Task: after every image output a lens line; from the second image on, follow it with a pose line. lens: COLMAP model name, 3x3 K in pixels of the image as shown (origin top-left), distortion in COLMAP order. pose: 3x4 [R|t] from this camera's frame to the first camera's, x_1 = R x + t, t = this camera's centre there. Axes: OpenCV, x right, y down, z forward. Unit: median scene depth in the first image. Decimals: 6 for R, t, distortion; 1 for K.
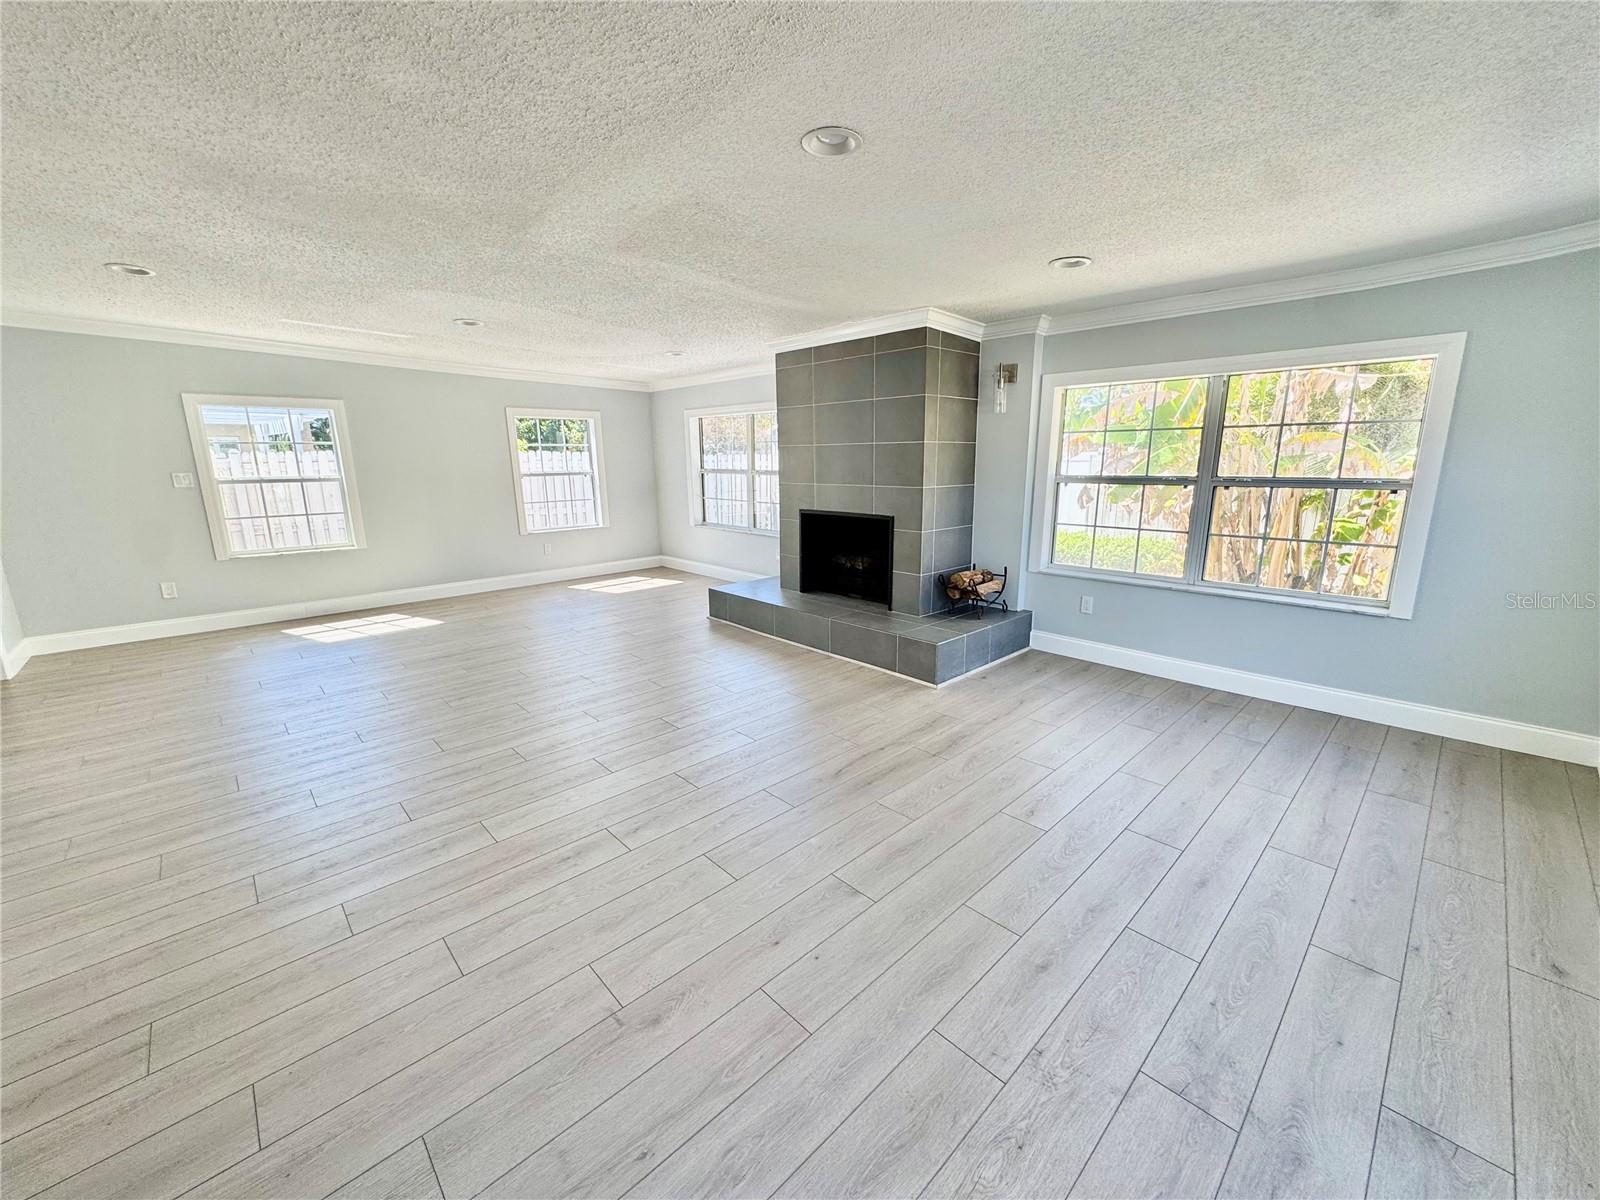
lens RADIAL K [[640.7, 0, 803.2], [0, 640.7, 608.2], [0, 0, 1]] dist [-0.003376, 0.001037]
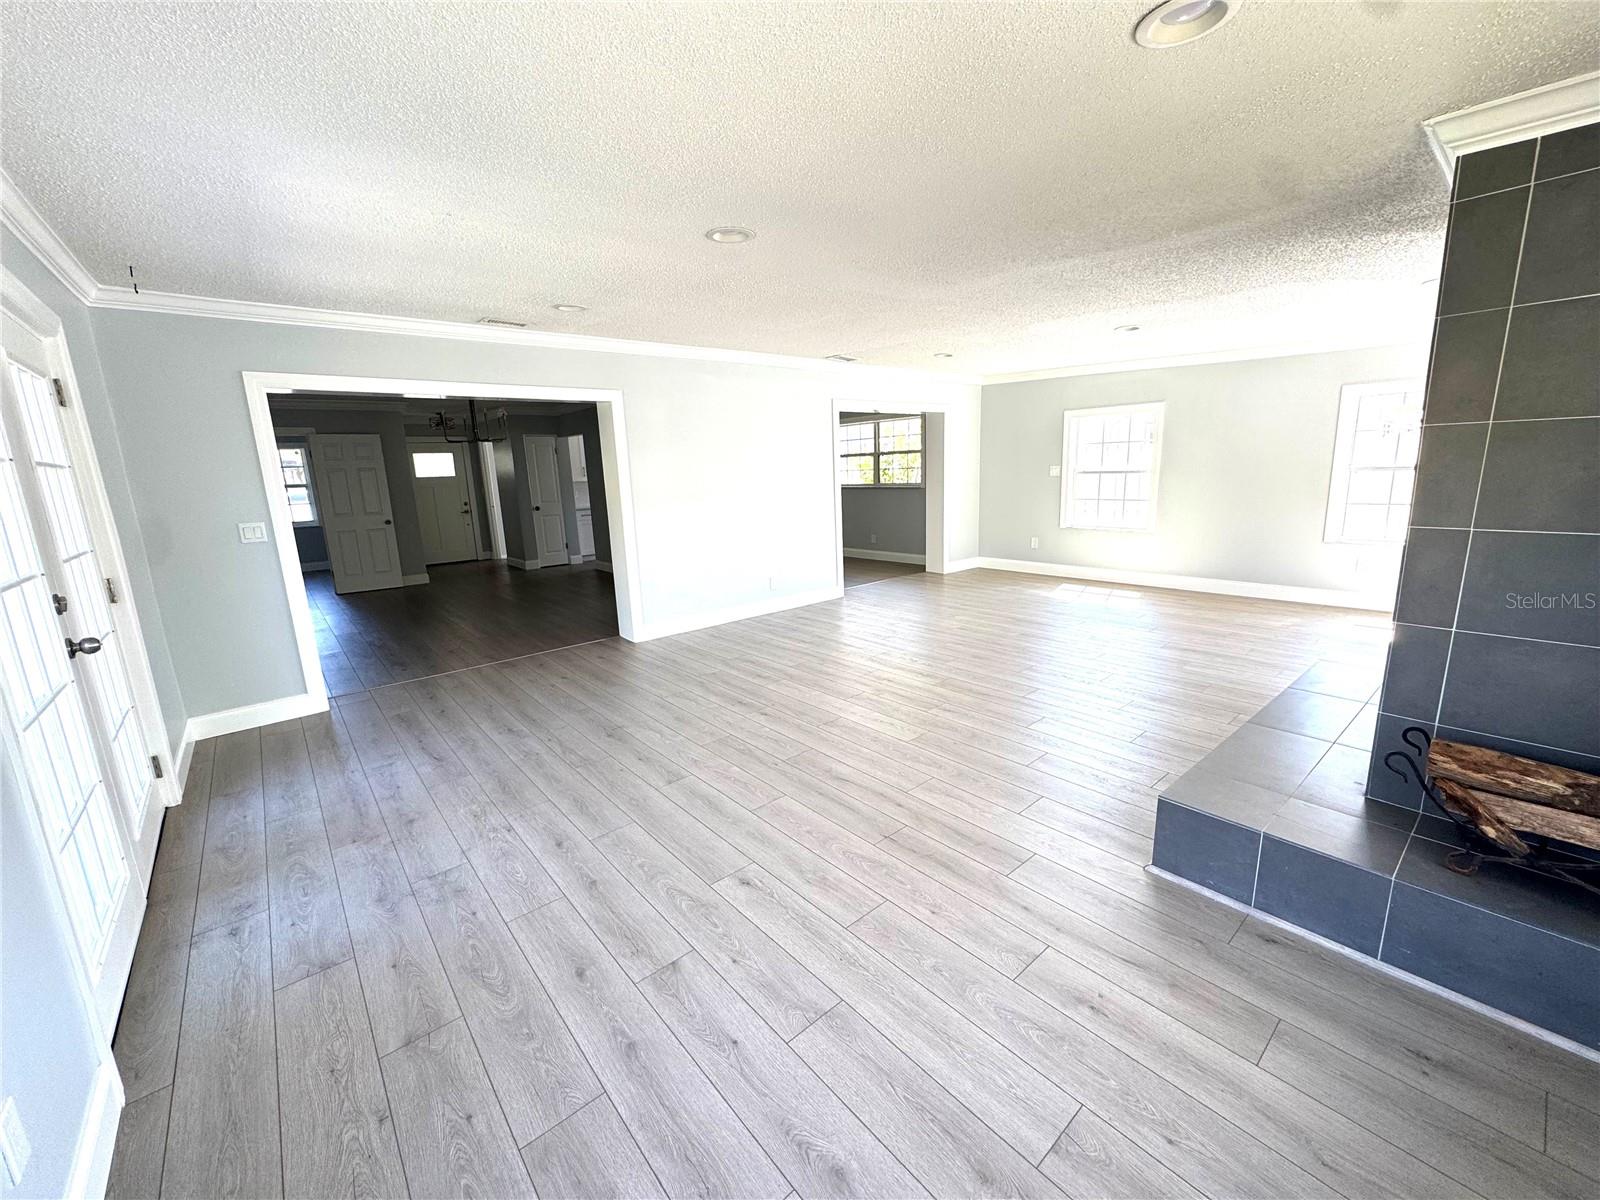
lens RADIAL K [[640.7, 0, 800.9], [0, 640.7, 602.3], [0, 0, 1]] dist [-0.003376, 0.001037]
pose [[-0.058943, 0.218765, -0.973996, 1.343626], [-0.191993, 0.954992, 0.226115, -0.316383], [0.979625, 0.200329, -0.014289, 1.197539]]
